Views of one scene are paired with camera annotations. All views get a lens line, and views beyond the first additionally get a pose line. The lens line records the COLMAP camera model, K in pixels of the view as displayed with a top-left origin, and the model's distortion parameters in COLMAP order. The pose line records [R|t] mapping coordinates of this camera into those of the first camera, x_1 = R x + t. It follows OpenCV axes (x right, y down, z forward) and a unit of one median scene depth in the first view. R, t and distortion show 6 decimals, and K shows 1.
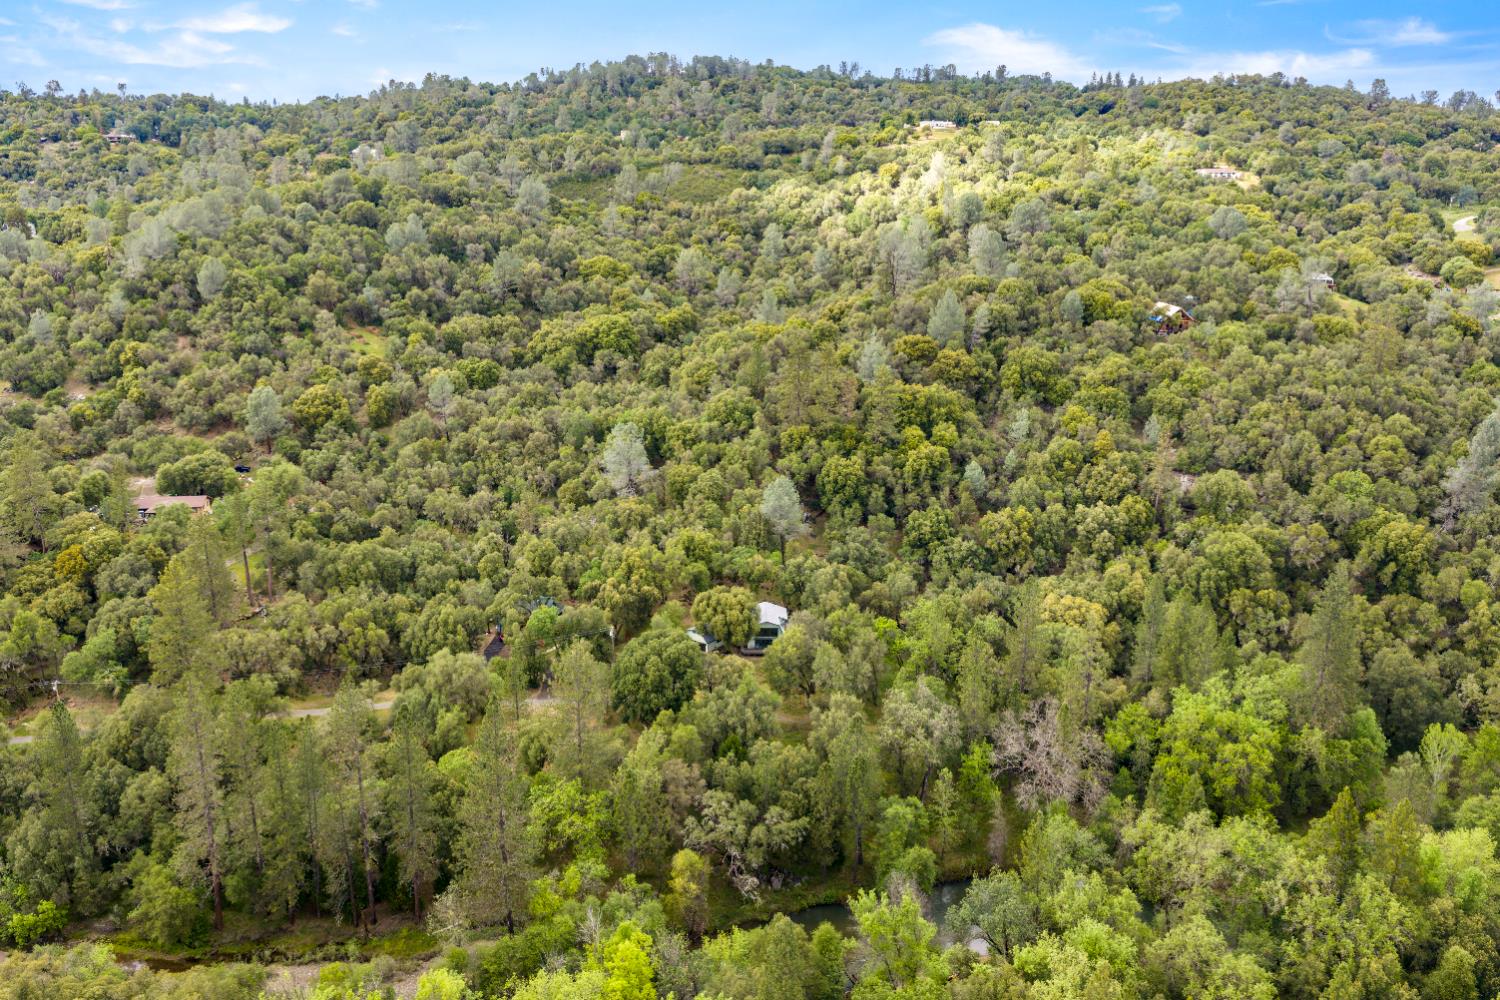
lens RADIAL K [[1244.3, 0, 750.0], [0, 1244.3, 500.0], [0, 0, 1]] dist [-0.001087, -0.008719]
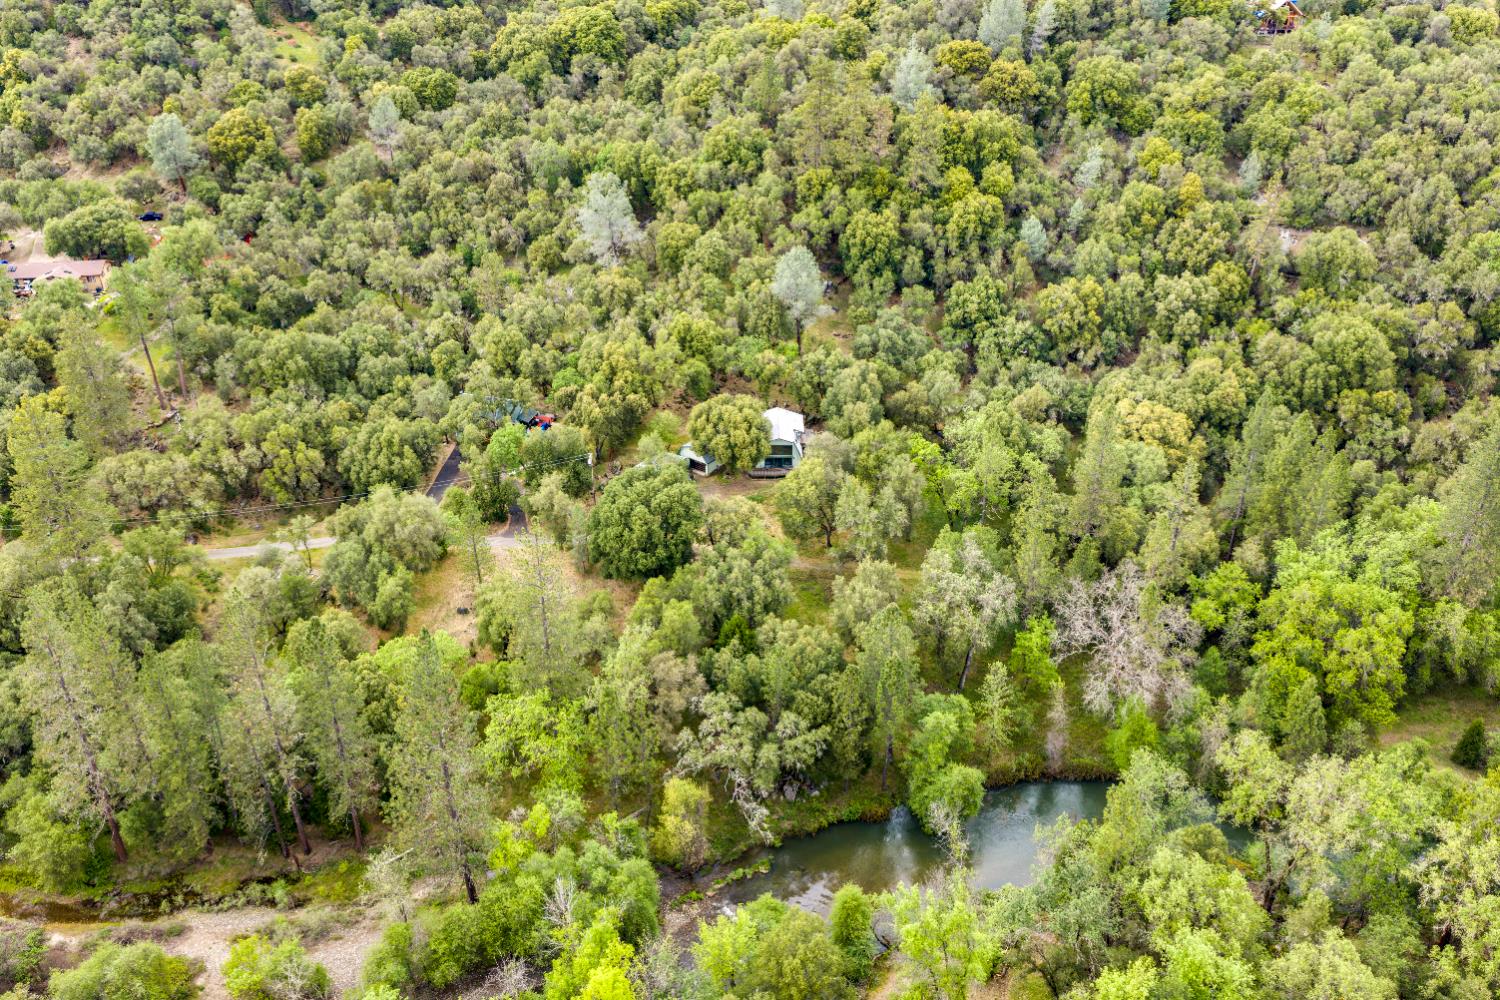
lens RADIAL K [[1244.3, 0, 750.0], [0, 1244.3, 500.0], [0, 0, 1]] dist [-0.001087, -0.008719]
pose [[0.999967, 0.000299, -0.008083, 0.000704], [0.001833, 0.964935, 0.262483, -0.069078], [0.007878, -0.262489, 0.964903, 0.167579]]
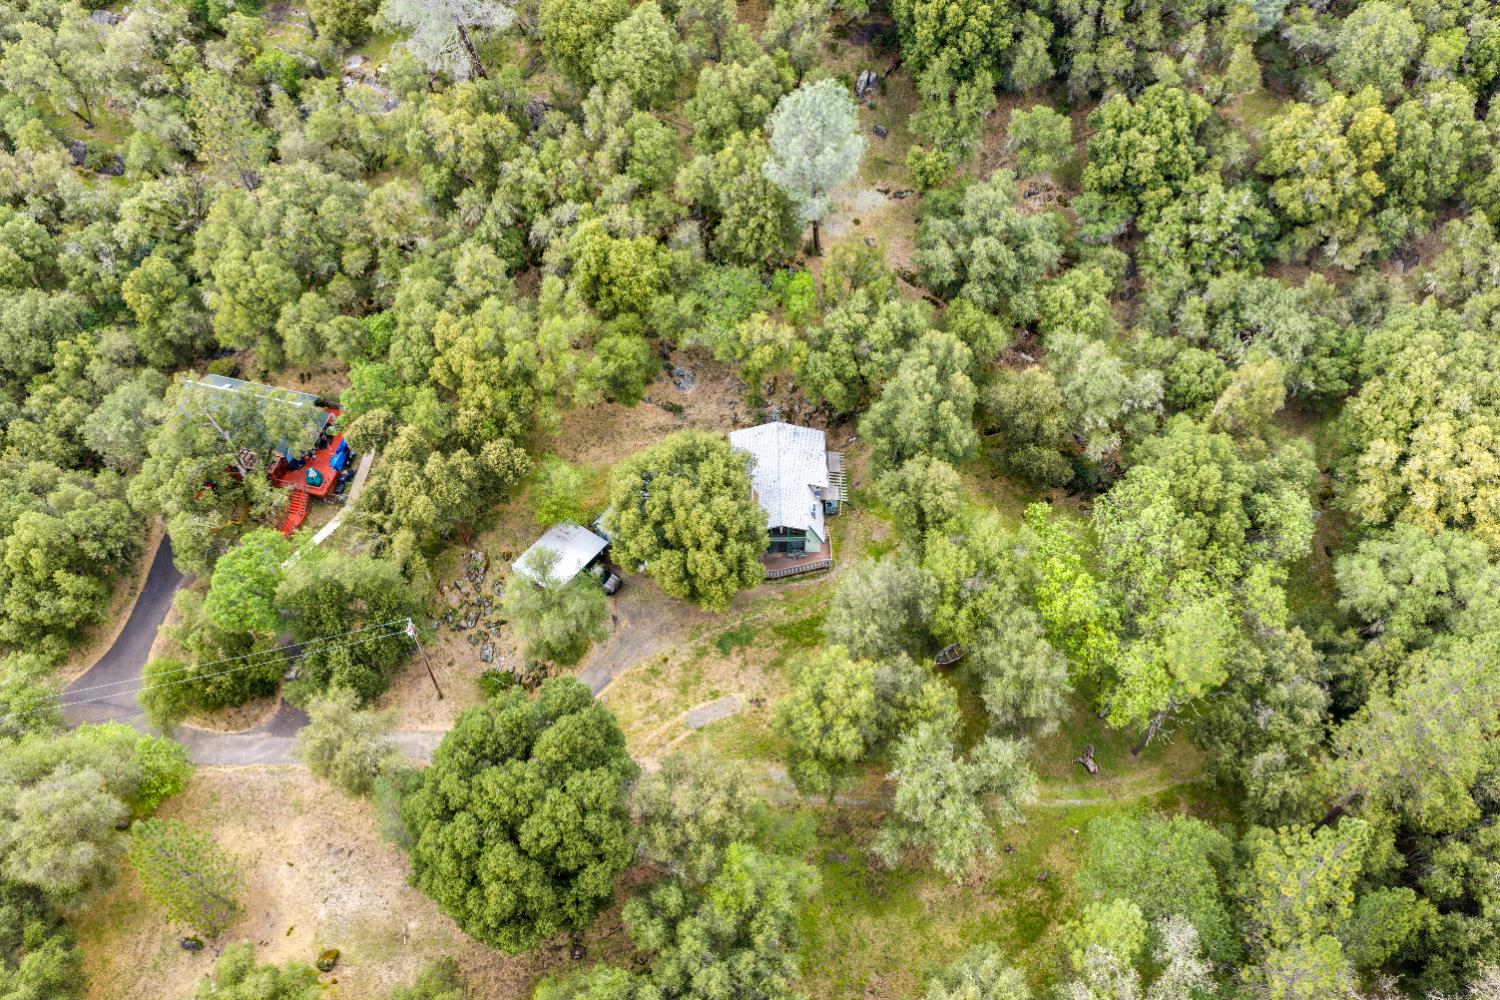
lens RADIAL K [[1244.3, 0, 750.0], [0, 1244.3, 500.0], [0, 0, 1]] dist [-0.001087, -0.008719]
pose [[0.999971, -0.007585, -0.000512, 0.002457], [0.006249, 0.781869, 0.623412, -0.154544], [-0.004328, -0.623397, 0.781893, 0.580130]]
